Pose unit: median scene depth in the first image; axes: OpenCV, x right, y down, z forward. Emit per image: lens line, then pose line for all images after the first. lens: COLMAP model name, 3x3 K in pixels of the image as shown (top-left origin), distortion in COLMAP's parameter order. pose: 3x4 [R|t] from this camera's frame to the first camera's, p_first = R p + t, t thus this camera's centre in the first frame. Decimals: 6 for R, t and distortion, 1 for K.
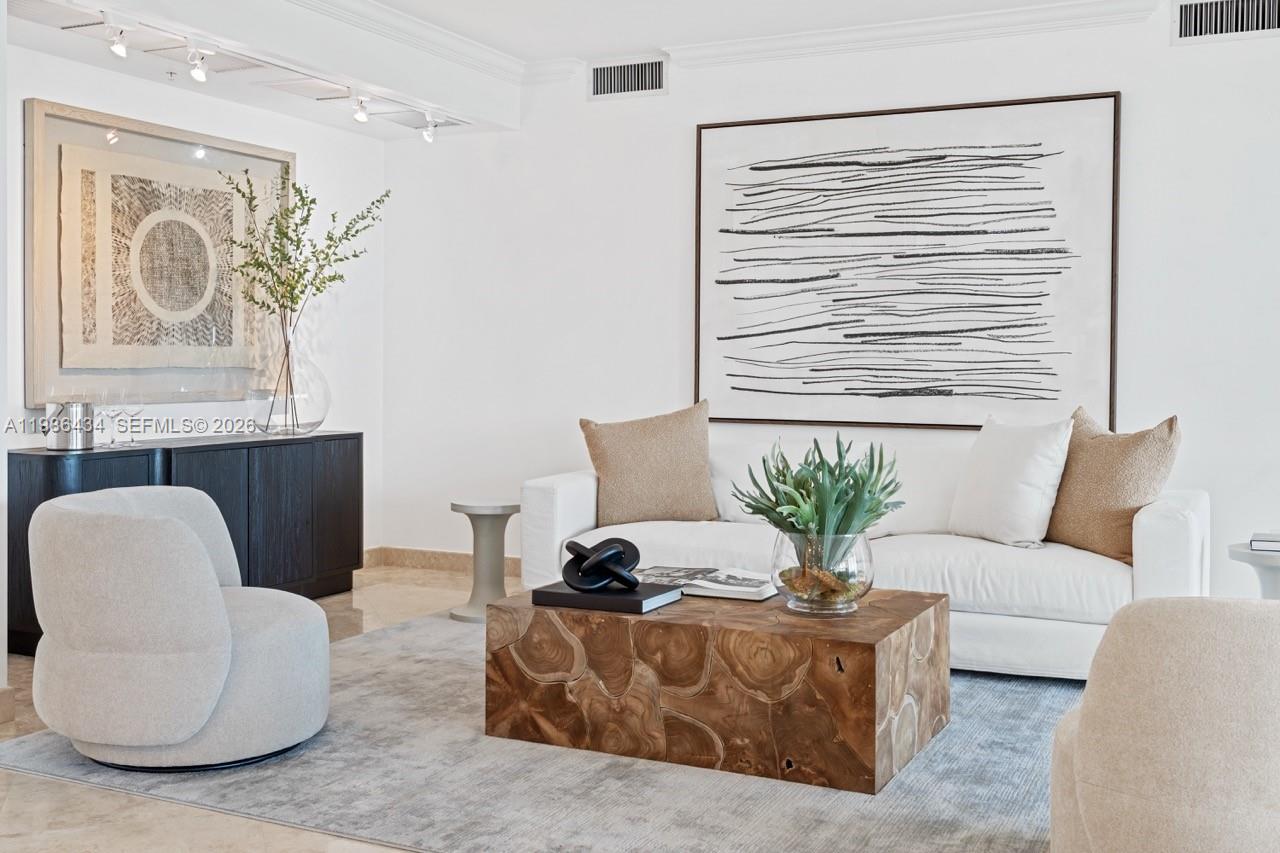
lens RADIAL K [[1332.8, 0, 638.1], [0, 1332.8, 429.4], [0, 0, 1]] dist [0.047742, 0.000000]
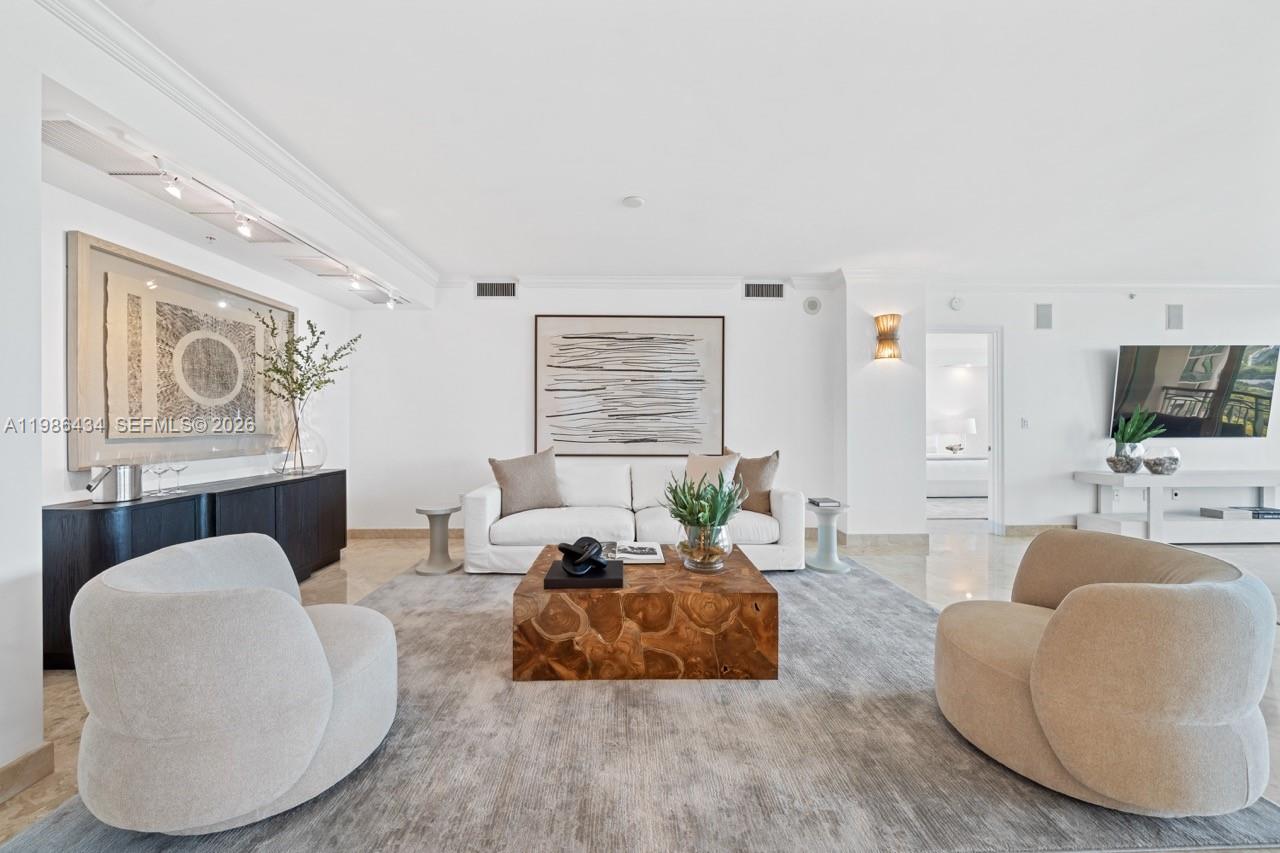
lens RADIAL K [[453.3, 0, 639.2], [0, 453.3, 435.4], [0, 0, 1]] dist [0.002683, 0.000209]
pose [[0.892505, -0.017150, 0.450711, -0.158756], [0.029198, 0.999378, -0.019791, -0.024143], [-0.450091, 0.030823, 0.892450, 0.353699]]
